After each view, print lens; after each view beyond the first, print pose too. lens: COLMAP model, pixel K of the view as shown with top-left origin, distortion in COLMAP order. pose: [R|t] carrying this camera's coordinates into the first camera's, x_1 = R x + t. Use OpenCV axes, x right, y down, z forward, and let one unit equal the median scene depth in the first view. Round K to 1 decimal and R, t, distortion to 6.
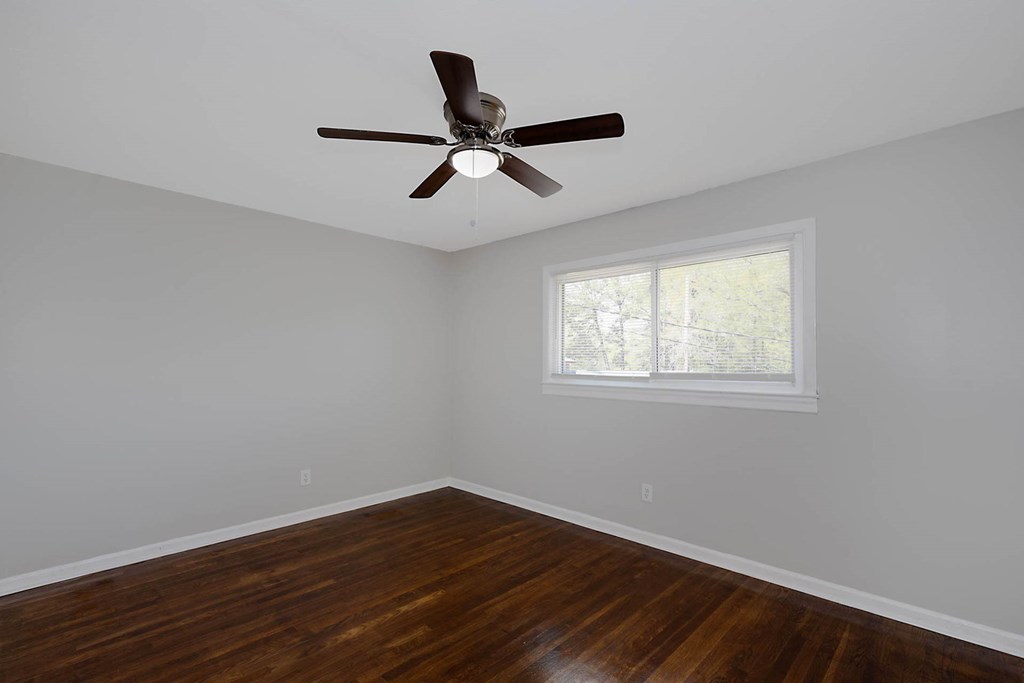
lens RADIAL K [[482.1, 0, 512.6], [0, 482.1, 351.9], [0, 0, 1]] dist [0.002321, 0.000253]
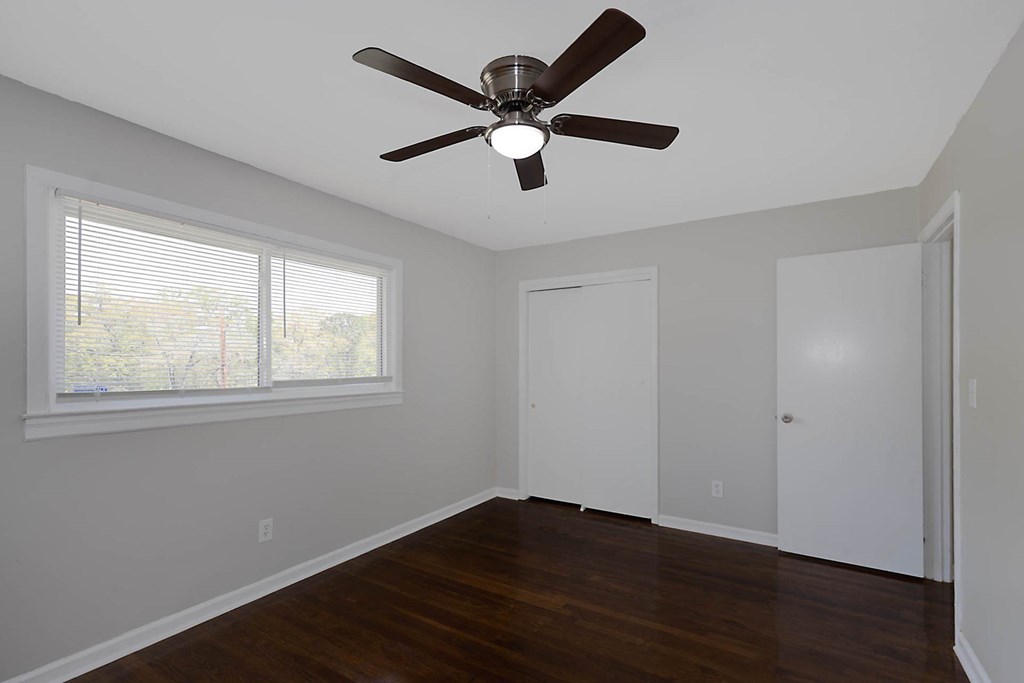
lens RADIAL K [[453.2, 0, 539.8], [0, 453.2, 364.1], [0, 0, 1]] dist [0.001985, 0.000127]
pose [[-0.236204, 0.003996, 0.971695, -0.660404], [-0.008150, 0.999948, -0.006094, 0.018815], [-0.971669, -0.009359, -0.236159, 0.861615]]
